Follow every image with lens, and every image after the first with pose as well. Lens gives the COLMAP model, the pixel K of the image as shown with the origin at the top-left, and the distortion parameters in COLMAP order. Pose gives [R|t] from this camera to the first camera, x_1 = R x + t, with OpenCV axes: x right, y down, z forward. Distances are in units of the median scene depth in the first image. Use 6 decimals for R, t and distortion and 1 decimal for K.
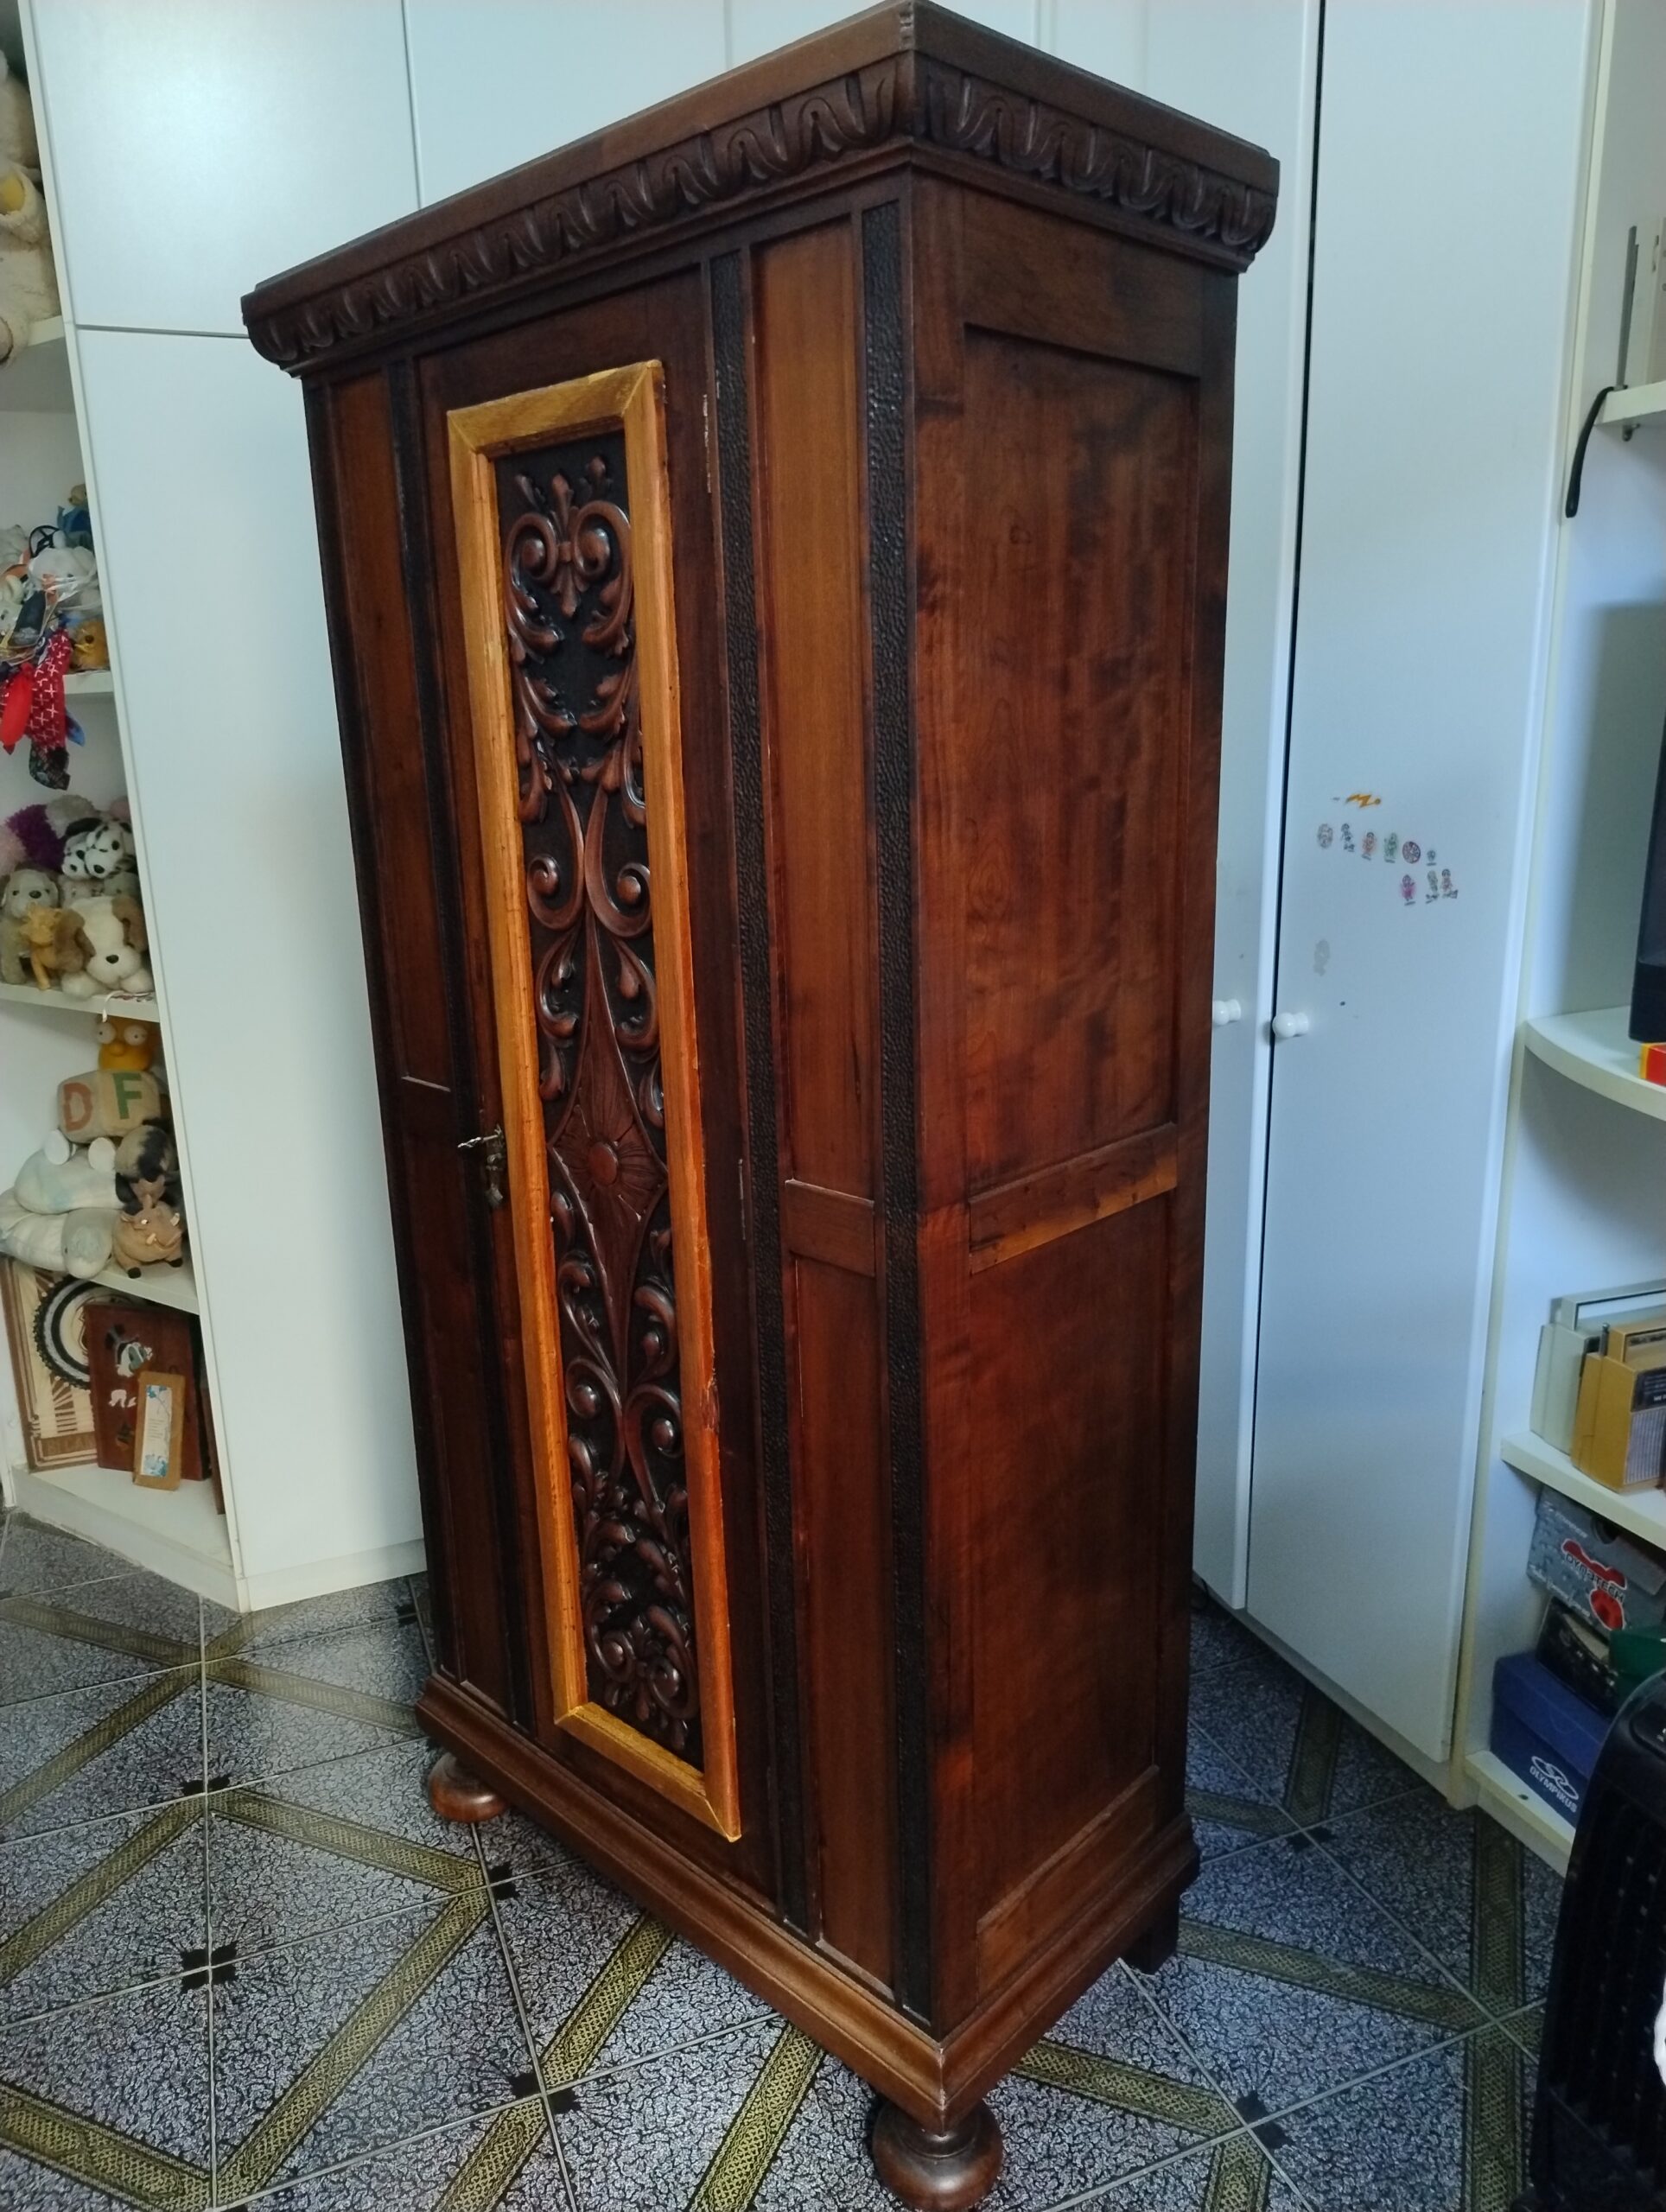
lens RADIAL K [[1562.8, 0, 823.9], [0, 1562.8, 1152.1], [0, 0, 1]] dist [0.005189, -0.023885]
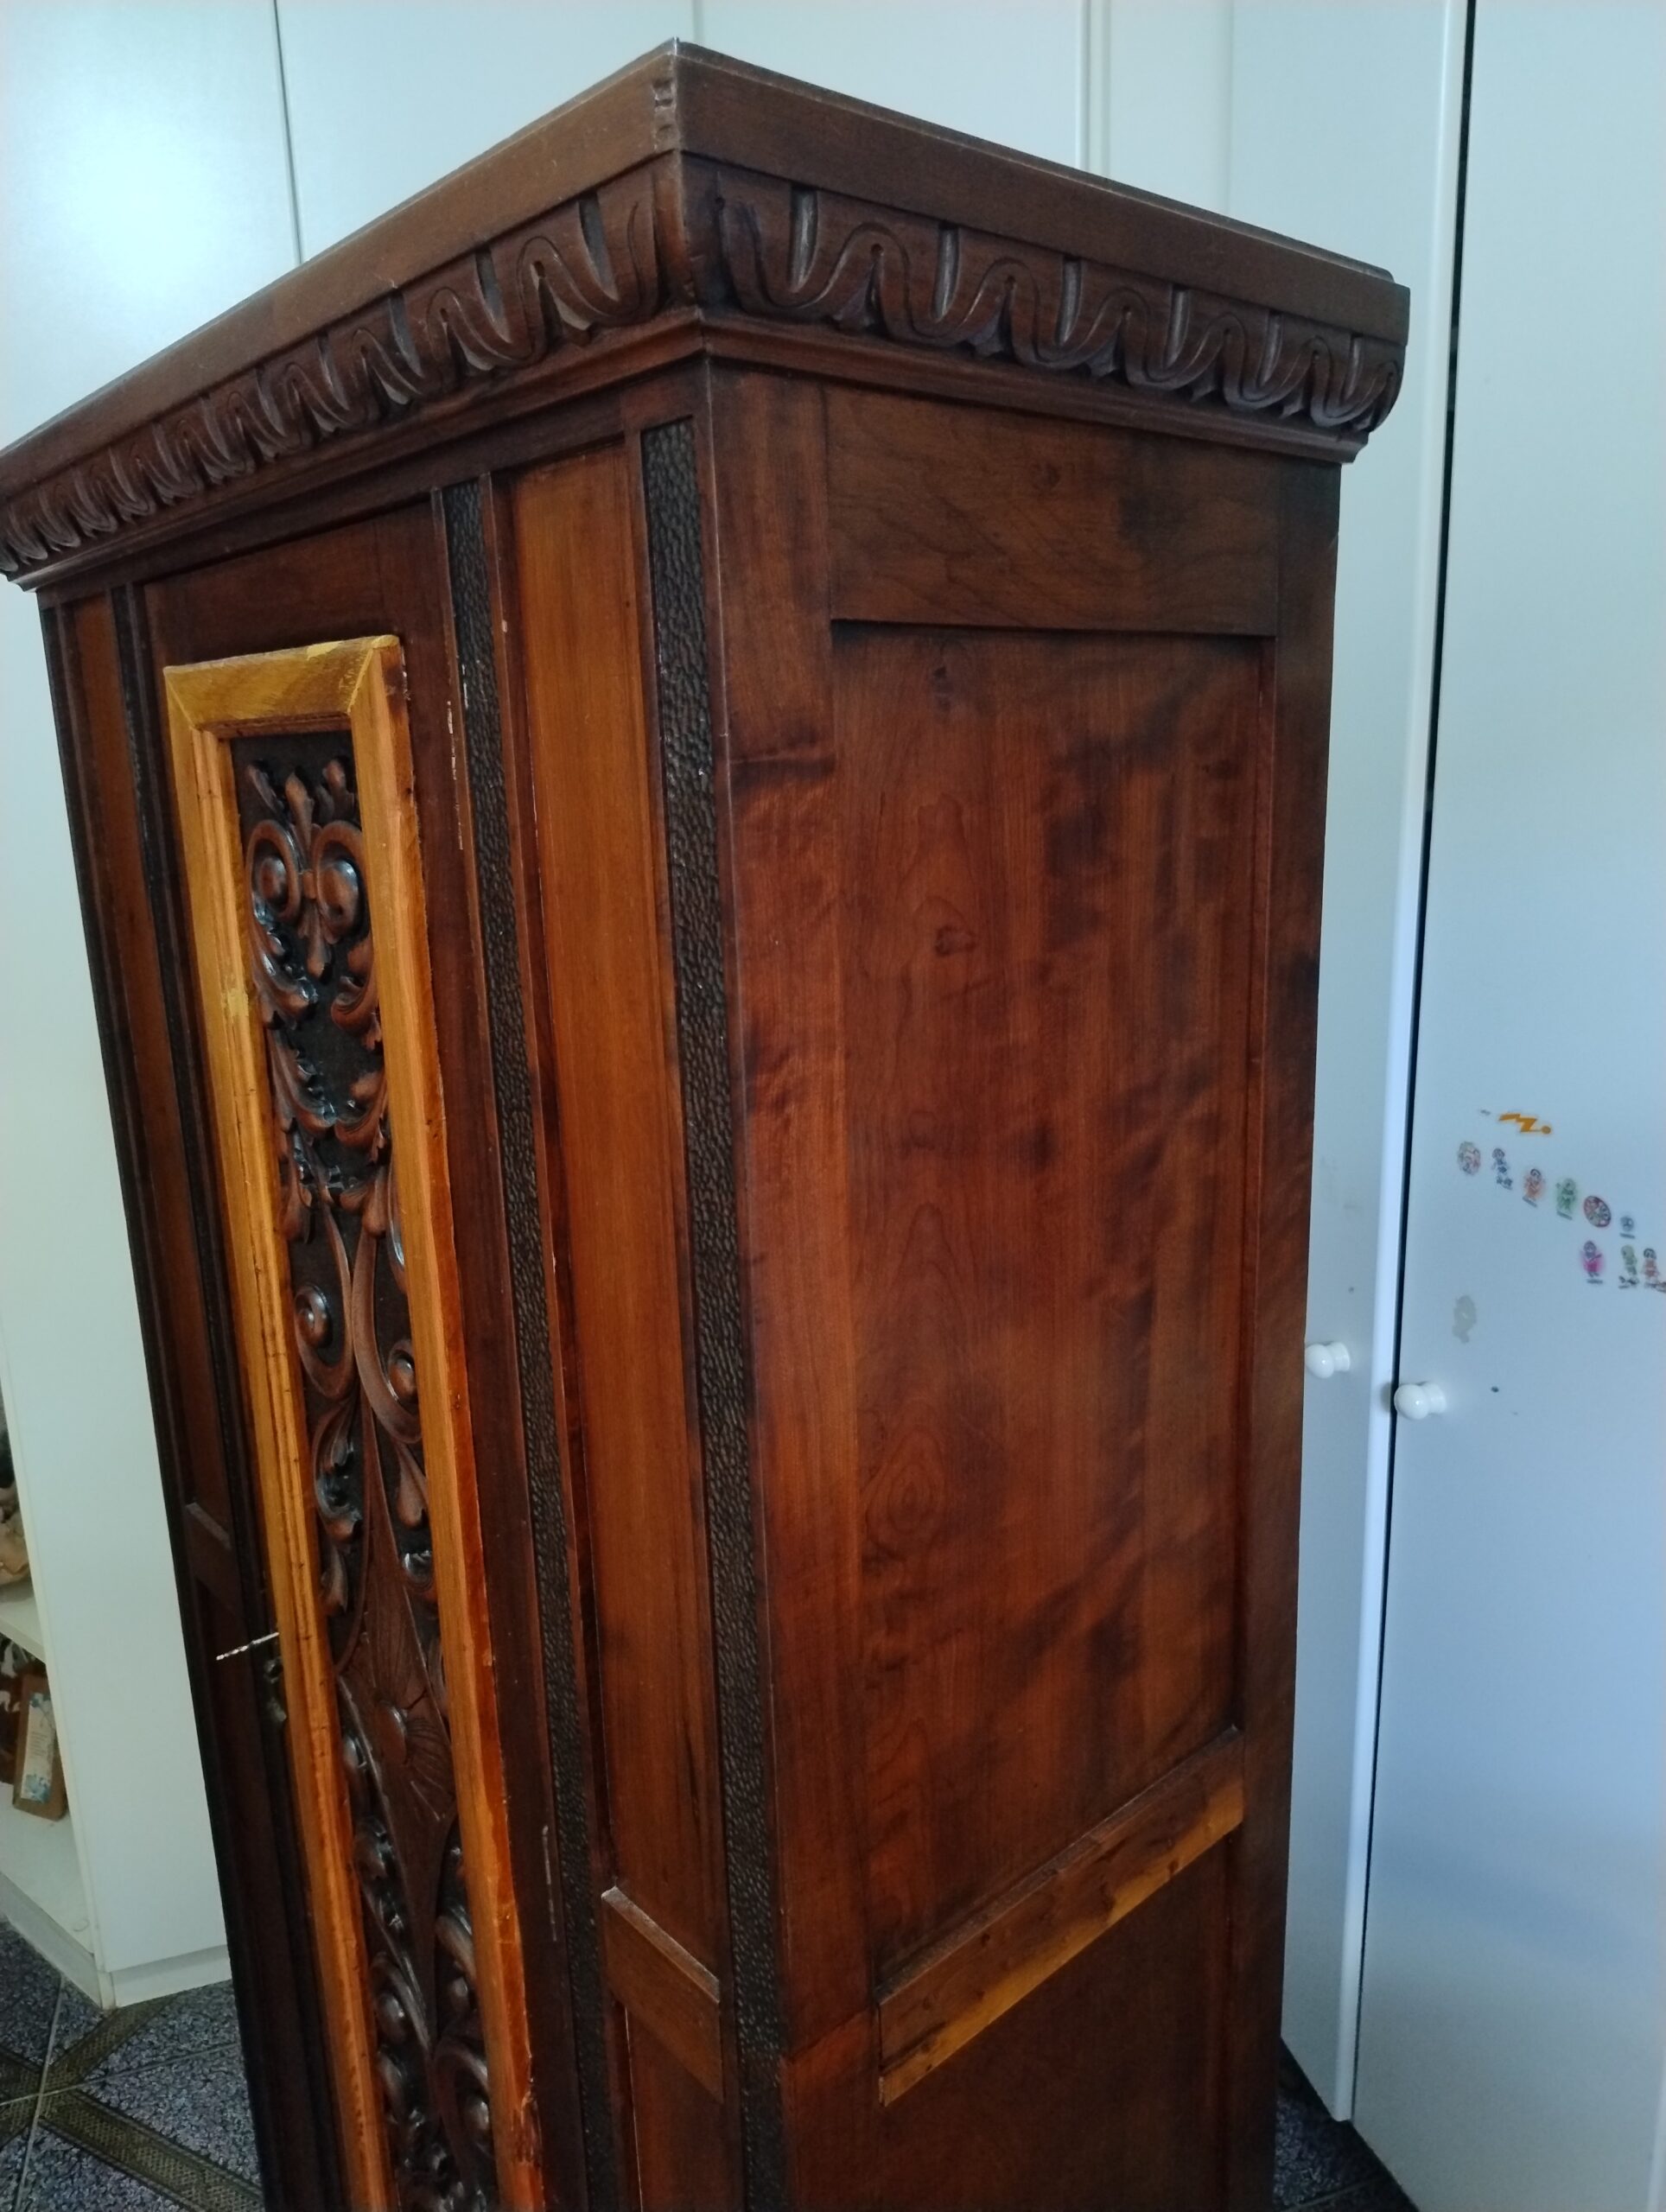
lens RADIAL K [[1525.5, 0, 833.0], [0, 1525.5, 1106.0], [0, 0, 1]] dist [0.040668, -0.083352]
pose [[0.997289, 0.012295, -0.072556, 0.112554], [-0.014913, 0.999253, -0.035650, -0.285996], [0.072064, 0.036635, 0.996727, 0.390416]]
